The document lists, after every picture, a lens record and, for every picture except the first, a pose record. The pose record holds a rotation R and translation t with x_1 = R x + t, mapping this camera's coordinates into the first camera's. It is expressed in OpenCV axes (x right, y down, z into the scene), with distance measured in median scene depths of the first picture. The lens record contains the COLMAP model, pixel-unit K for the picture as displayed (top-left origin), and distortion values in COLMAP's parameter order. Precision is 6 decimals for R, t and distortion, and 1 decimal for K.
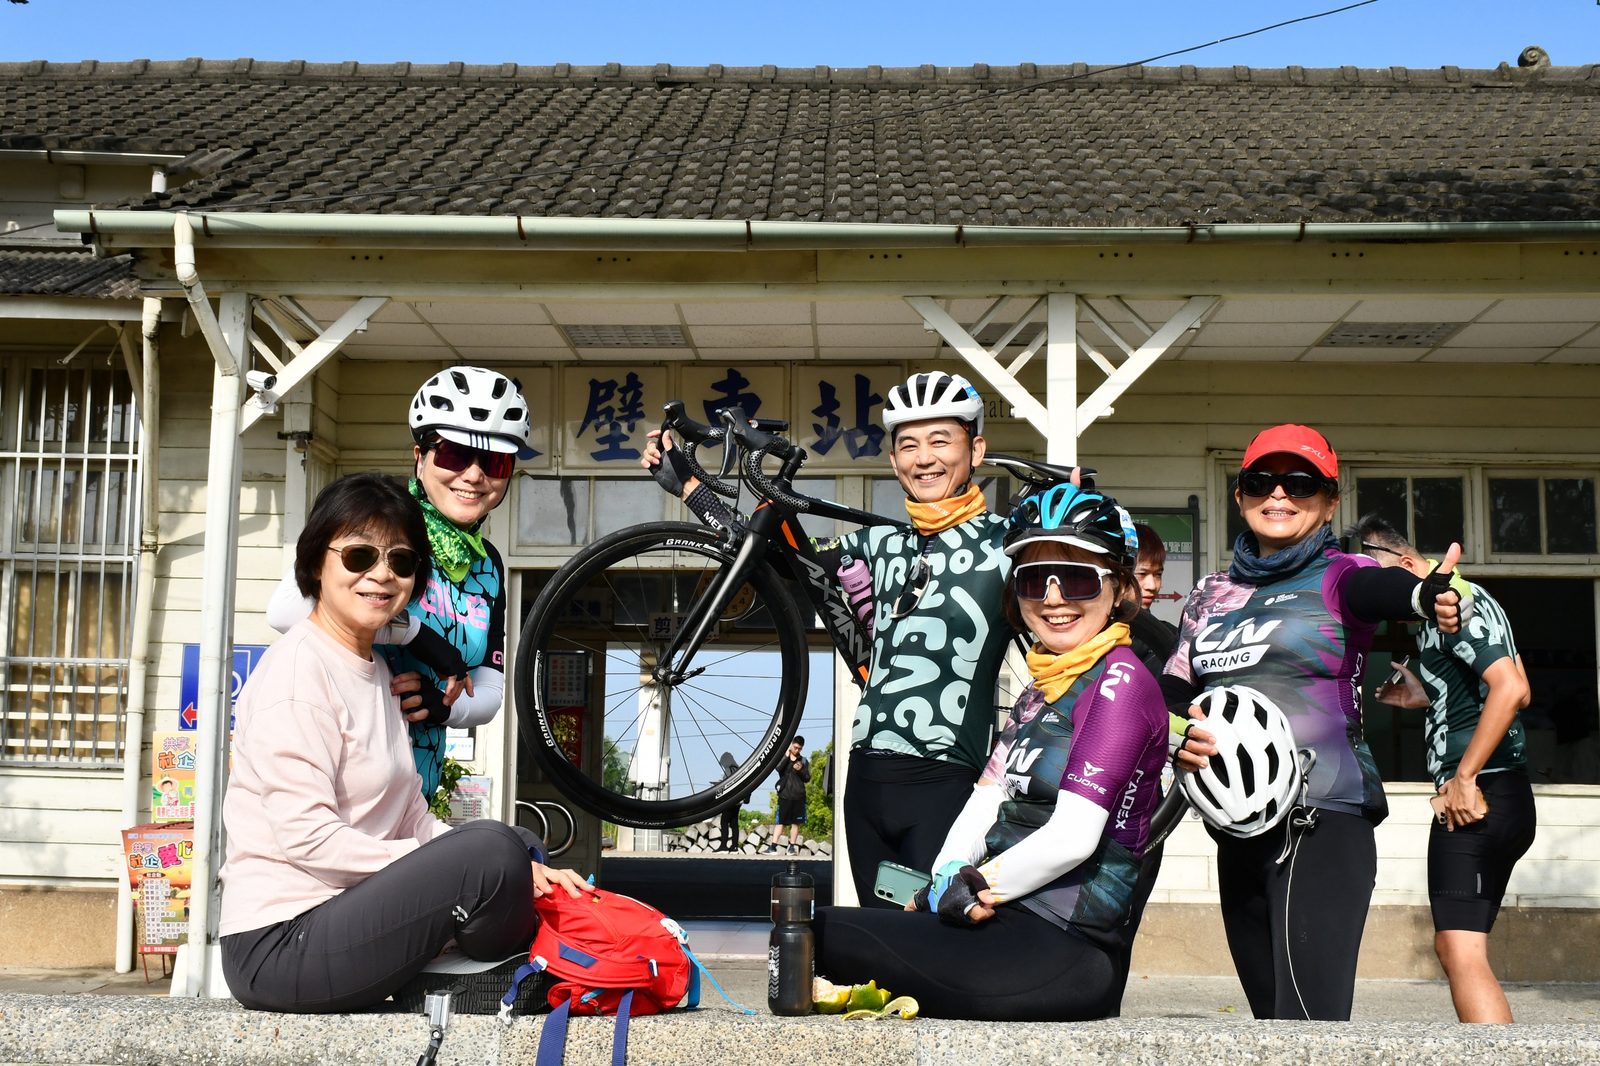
lens RADIAL K [[2422.9, 0, 800.0], [0, 2422.9, 533.0], [0, 0, 1]] dist [-0.032316, 0.038546]
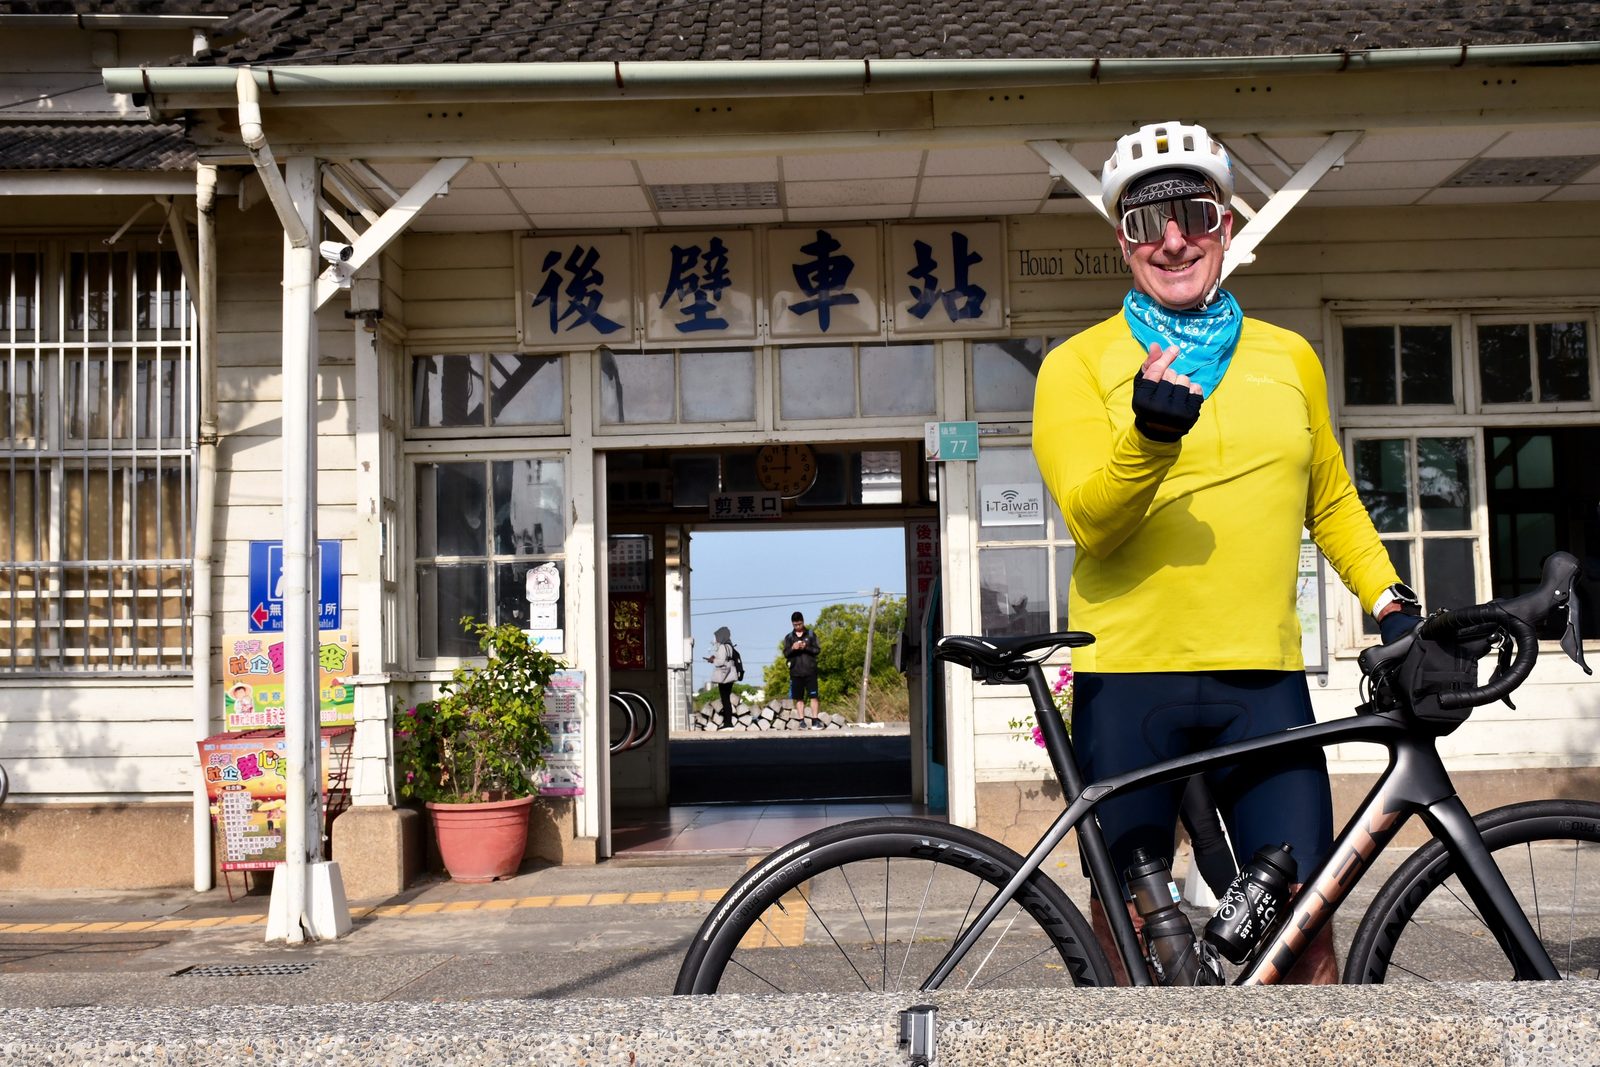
lens RADIAL K [[2226.9, 0, 800.0], [0, 2226.9, 533.5], [0, 0, 1]] dist [-0.015508, 0.010530]
pose [[0.998811, -0.034336, 0.034621, -0.071417], [0.032552, 0.998175, 0.050856, 0.005893], [-0.036304, -0.049668, 0.998106, 0.129353]]
